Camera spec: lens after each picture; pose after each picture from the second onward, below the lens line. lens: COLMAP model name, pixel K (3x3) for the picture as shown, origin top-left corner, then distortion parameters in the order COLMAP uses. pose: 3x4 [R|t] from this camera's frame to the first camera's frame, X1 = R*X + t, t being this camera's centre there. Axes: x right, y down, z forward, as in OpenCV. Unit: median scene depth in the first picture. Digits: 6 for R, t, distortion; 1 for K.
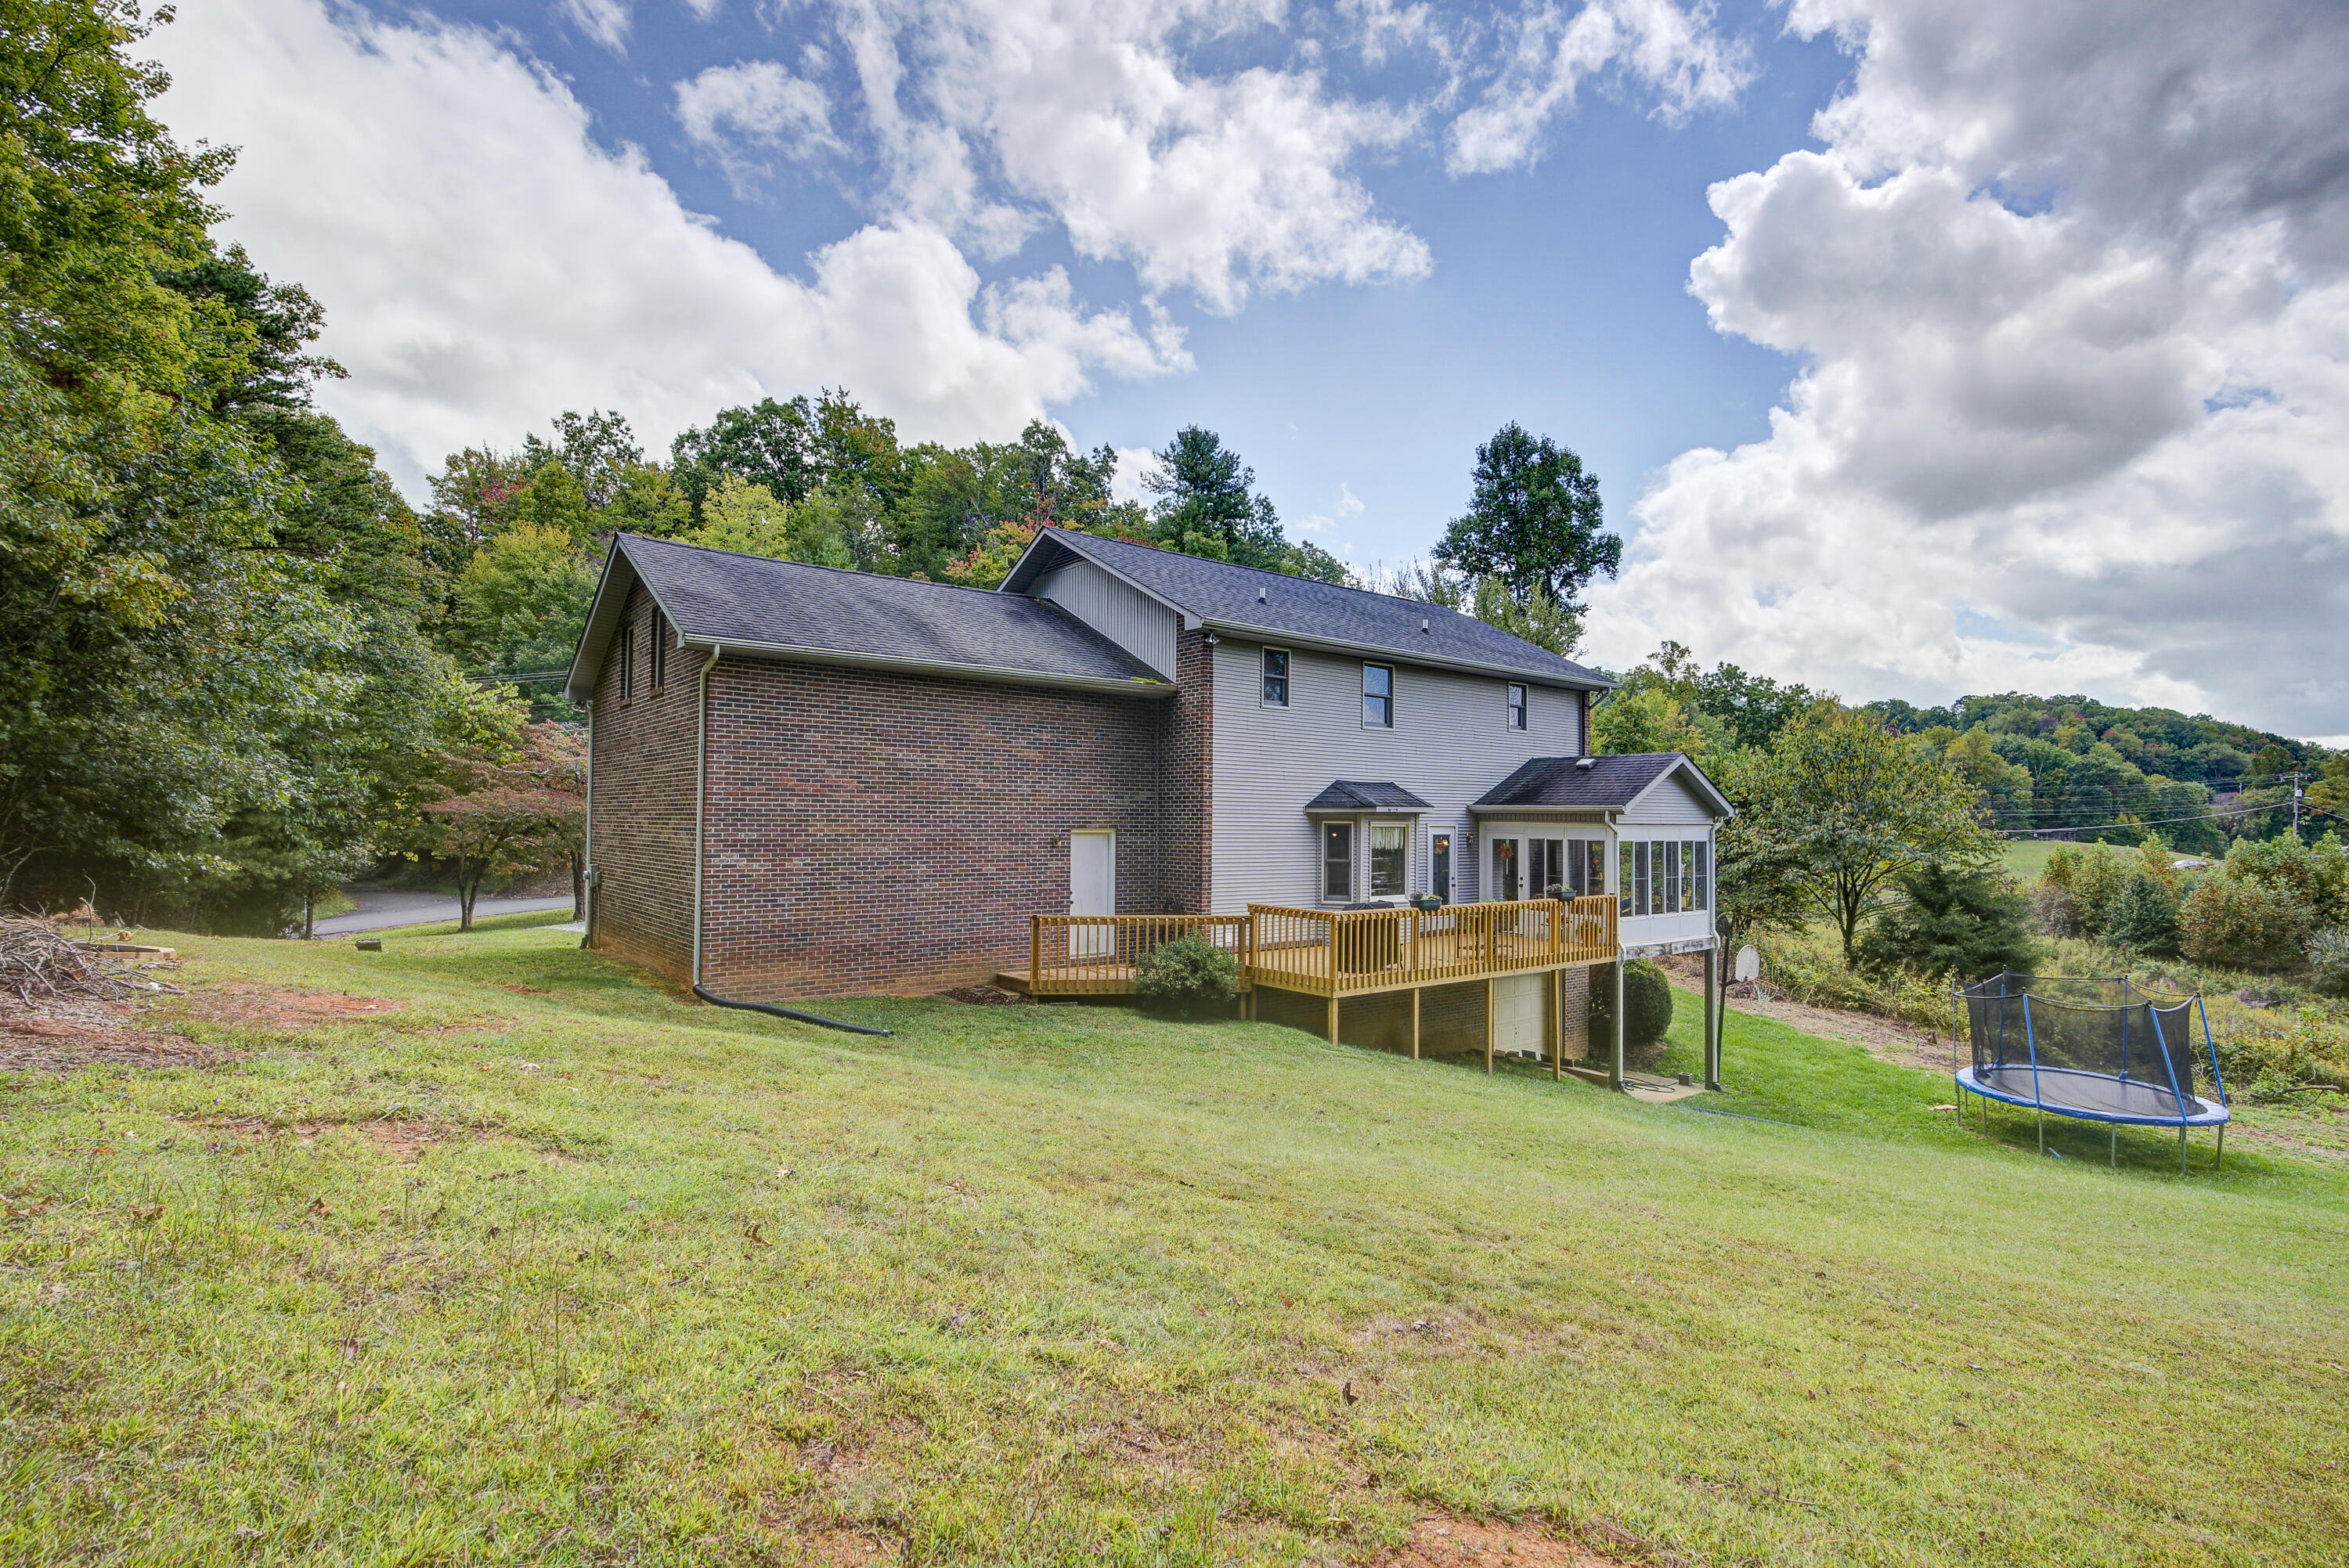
lens RADIAL K [[1119.7, 0, 1162.2], [0, 1119.7, 787.7], [0, 0, 1]] dist [-0.001761, -0.001472]
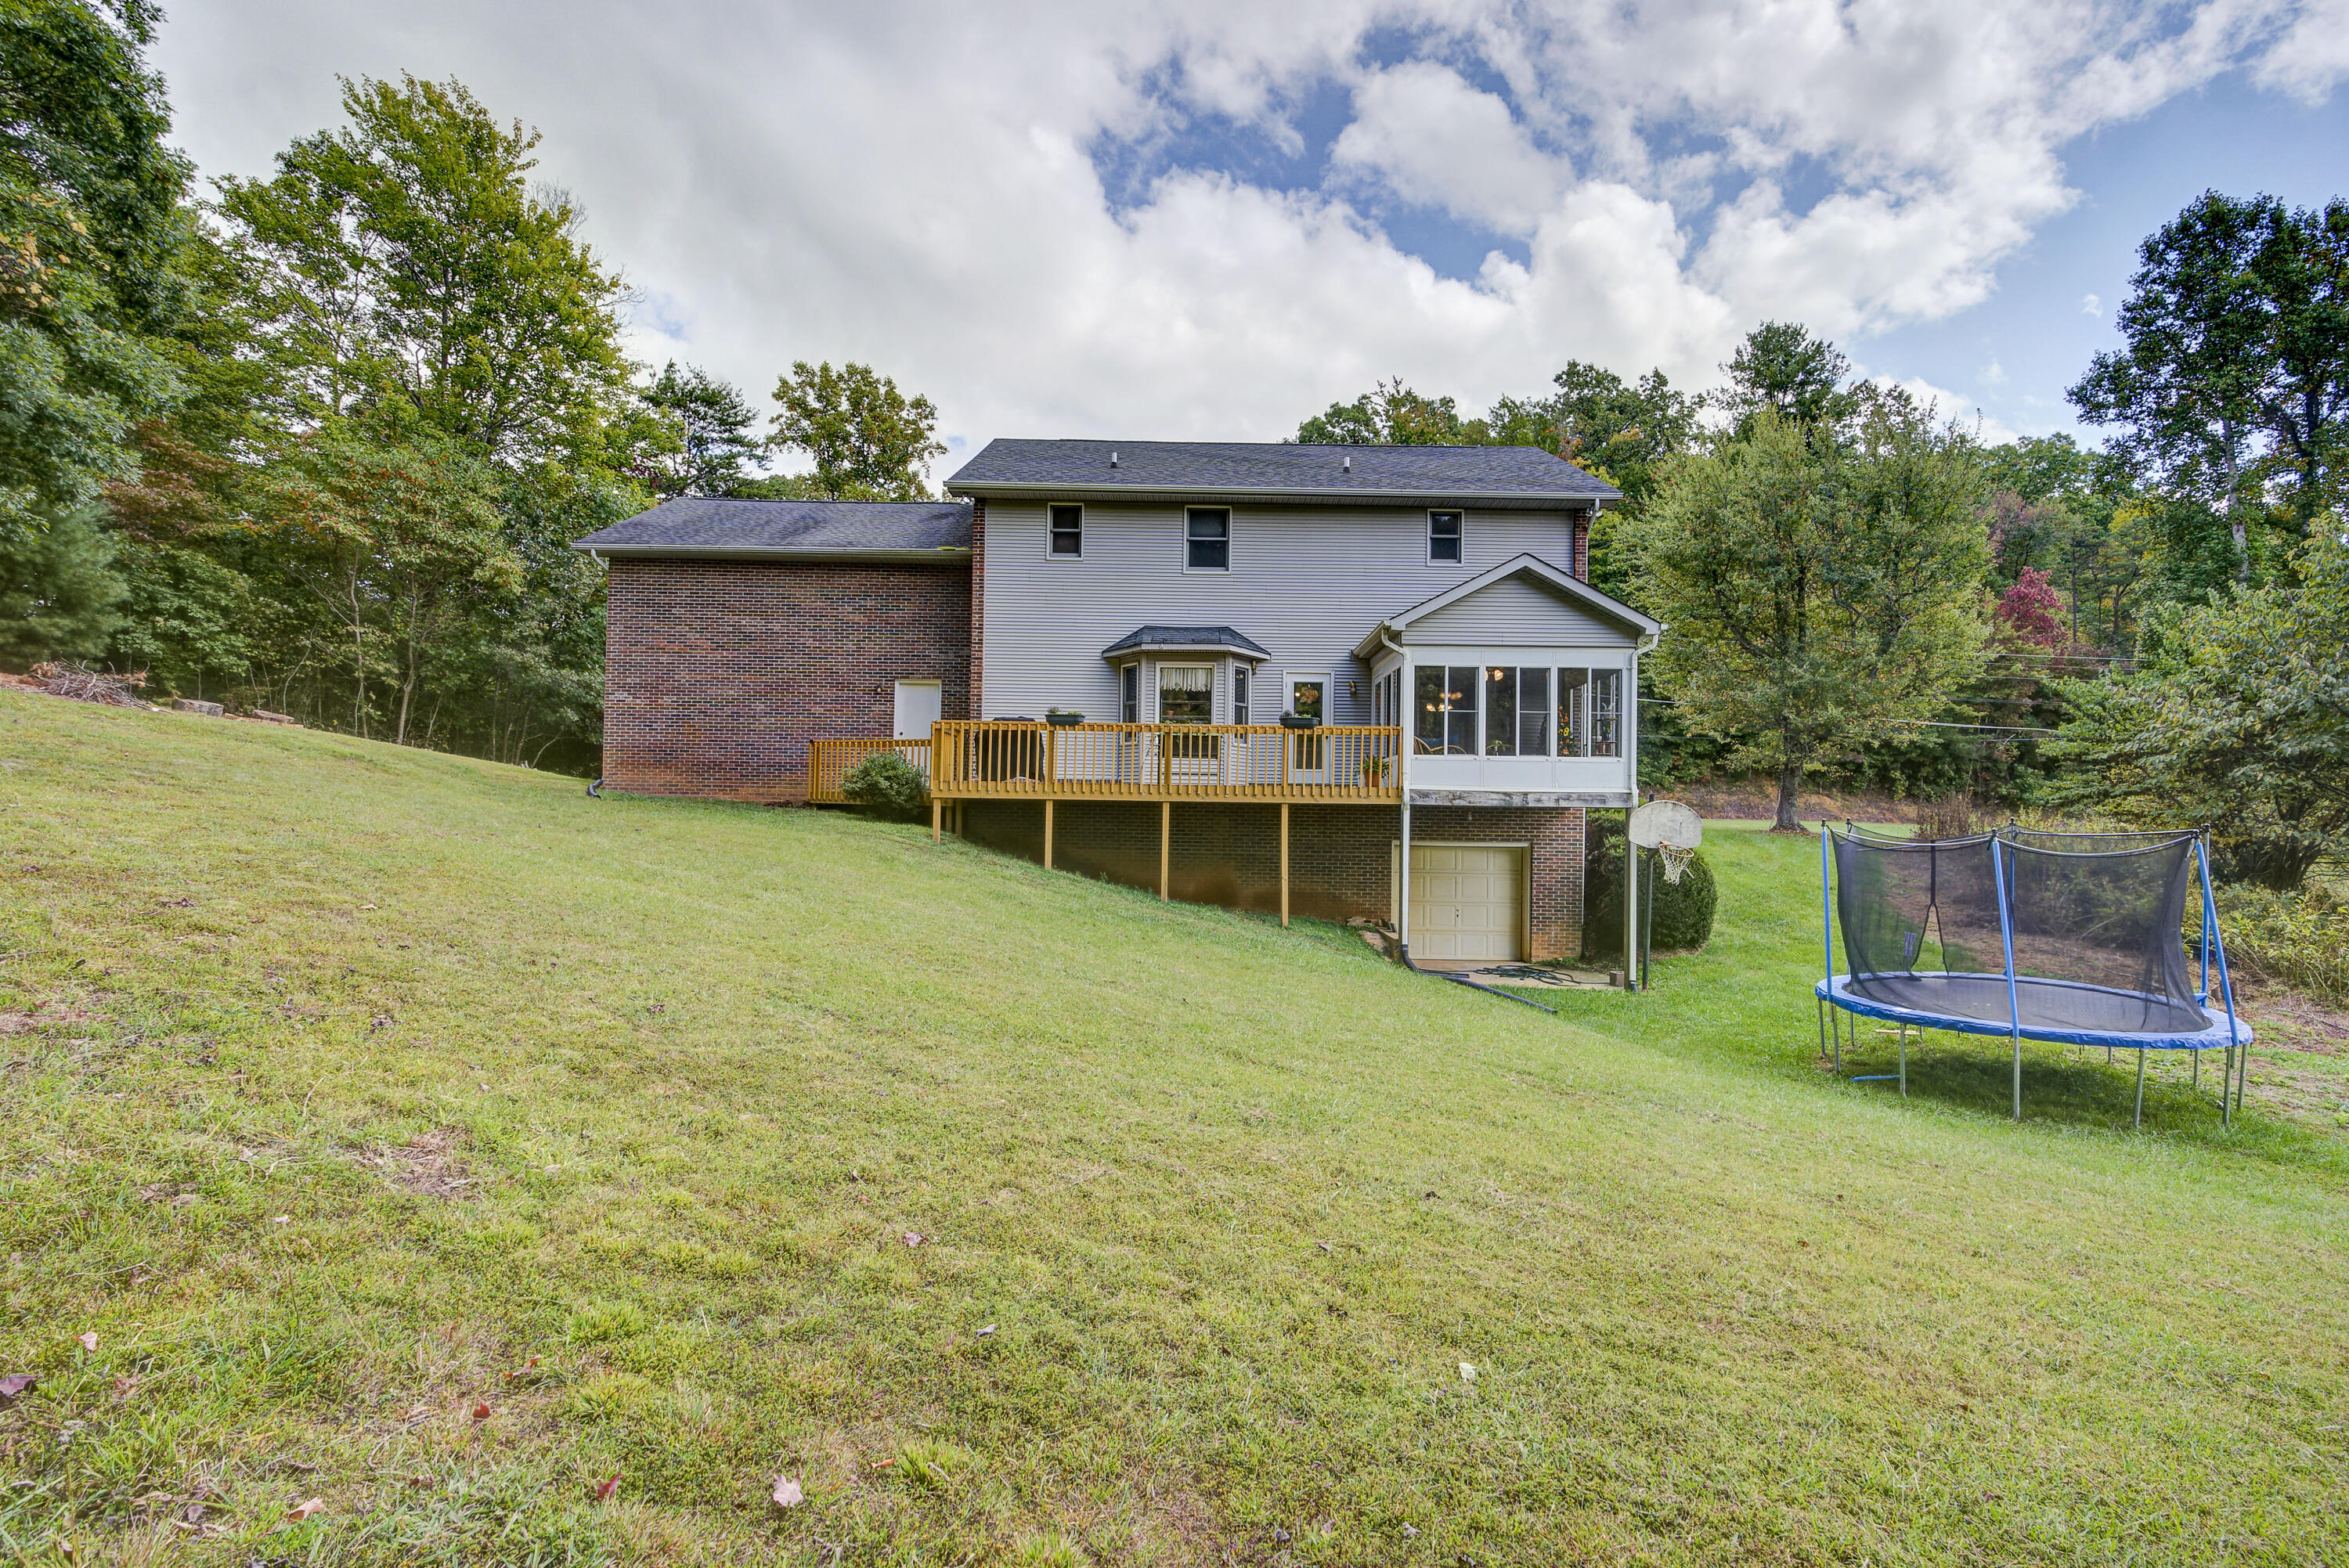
lens RADIAL K [[1119.7, 0, 1156.6], [0, 1119.7, 794.3], [0, 0, 1]] dist [-0.001761, -0.001472]
pose [[0.782178, -0.009512, -0.622983, 0.825345], [0.006885, 0.999954, -0.006624, 0.158770], [0.623017, 0.000891, 0.782207, 0.219290]]
